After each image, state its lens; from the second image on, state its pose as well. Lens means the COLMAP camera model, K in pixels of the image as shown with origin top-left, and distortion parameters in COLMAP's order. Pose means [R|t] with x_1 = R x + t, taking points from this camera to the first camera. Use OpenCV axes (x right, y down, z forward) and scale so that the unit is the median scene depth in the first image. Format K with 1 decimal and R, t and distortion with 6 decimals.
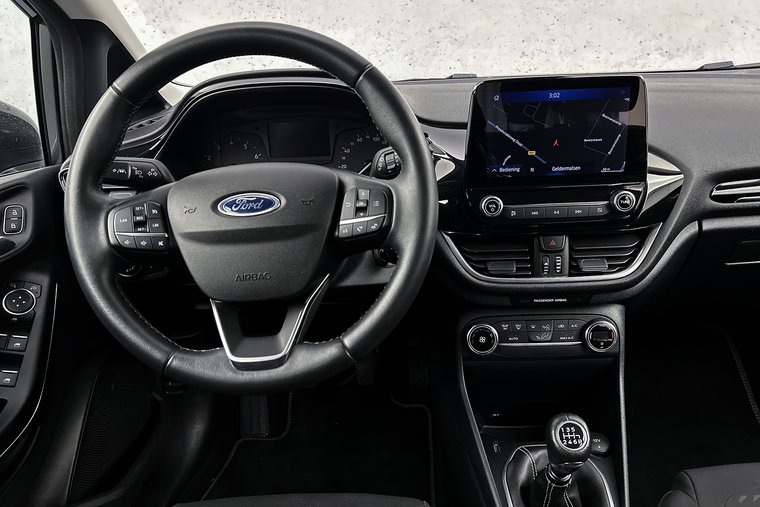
lens RADIAL K [[569.2, 0, 381.9], [0, 569.2, 262.8], [0, 0, 1]] dist [0.062761, -0.075209]
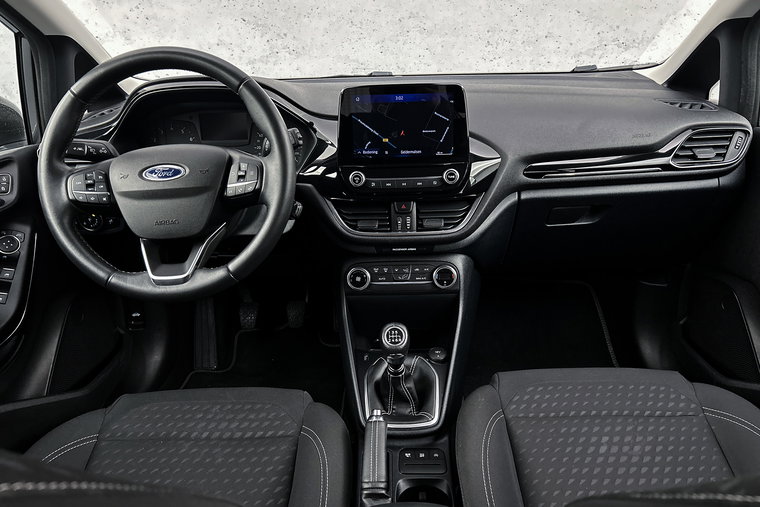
lens RADIAL K [[569.2, 0, 384.3], [0, 569.2, 262.9], [0, 0, 1]] dist [0.062761, -0.075209]
pose [[0.999894, 0.008743, 0.011672, 0.237100], [-0.009088, 0.999513, 0.029846, 0.059575], [-0.011405, -0.029948, 0.999486, -0.362991]]
